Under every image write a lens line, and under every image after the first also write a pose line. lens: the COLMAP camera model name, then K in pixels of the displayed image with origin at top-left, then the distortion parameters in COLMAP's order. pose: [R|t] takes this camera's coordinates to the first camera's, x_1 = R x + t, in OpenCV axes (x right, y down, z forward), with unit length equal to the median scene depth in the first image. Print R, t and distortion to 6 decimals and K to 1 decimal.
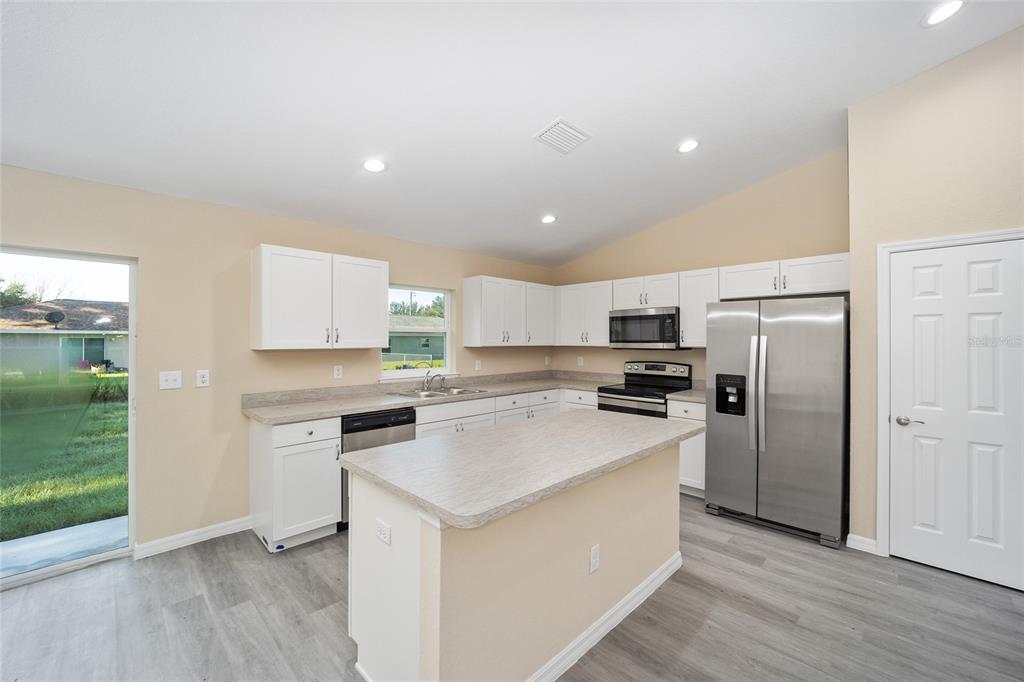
lens RADIAL K [[412.3, 0, 512.0], [0, 412.3, 341.0], [0, 0, 1]] dist [-0.000309, -0.000010]
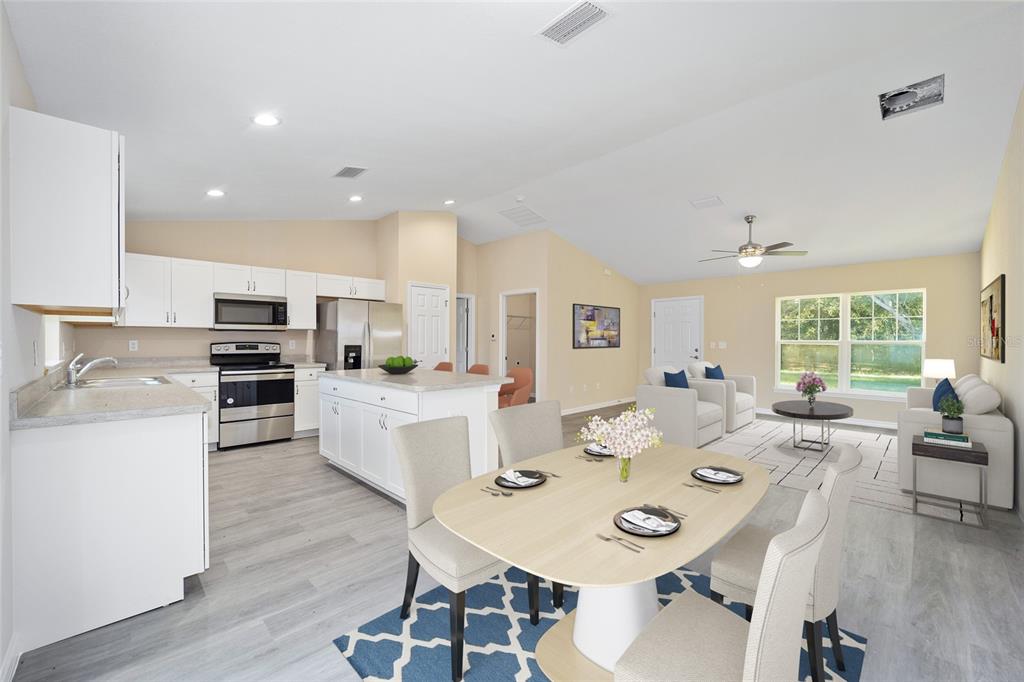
lens RADIAL K [[409.3, 0, 491.3], [0, 409.3, 344.4], [0, 0, 1]] dist [-0.000372, -0.000098]
pose [[0.029543, -0.001790, 0.999562, -0.905685], [-0.006428, 0.999977, 0.001980, 0.058691], [-0.999543, -0.006484, 0.029531, 0.335647]]
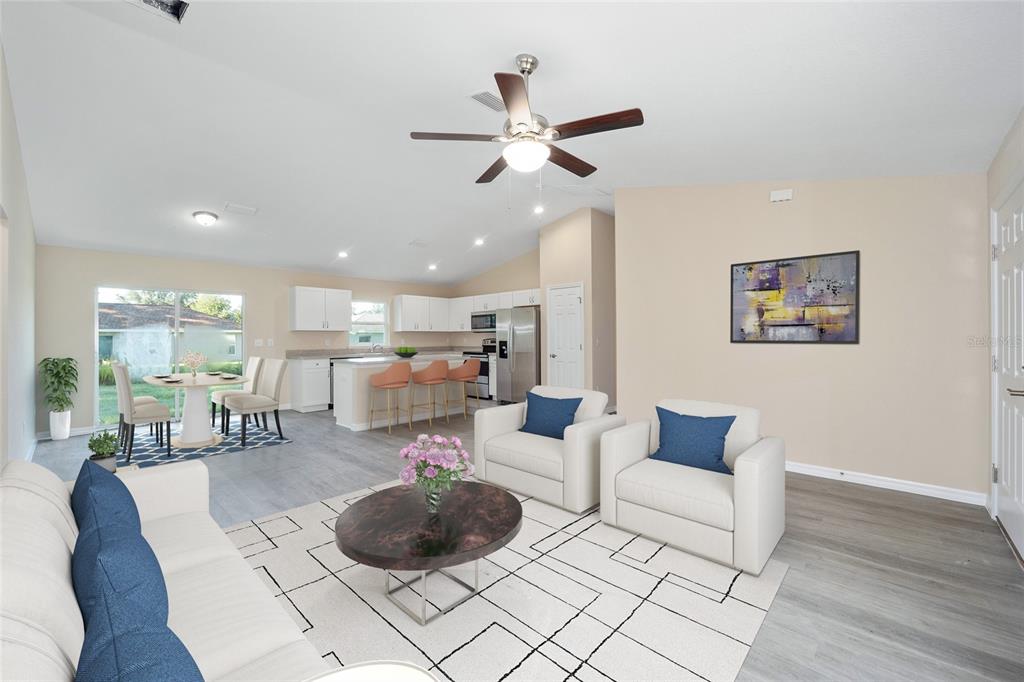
lens RADIAL K [[416.1, 0, 506.9], [0, 416.1, 338.7], [0, 0, 1]] dist [-0.009014, -0.000357]
pose [[0.999350, -0.006845, 0.035407, 0.396145], [0.006891, 0.999976, -0.001189, 0.060945], [-0.035398, 0.001432, 0.999372, -1.090088]]
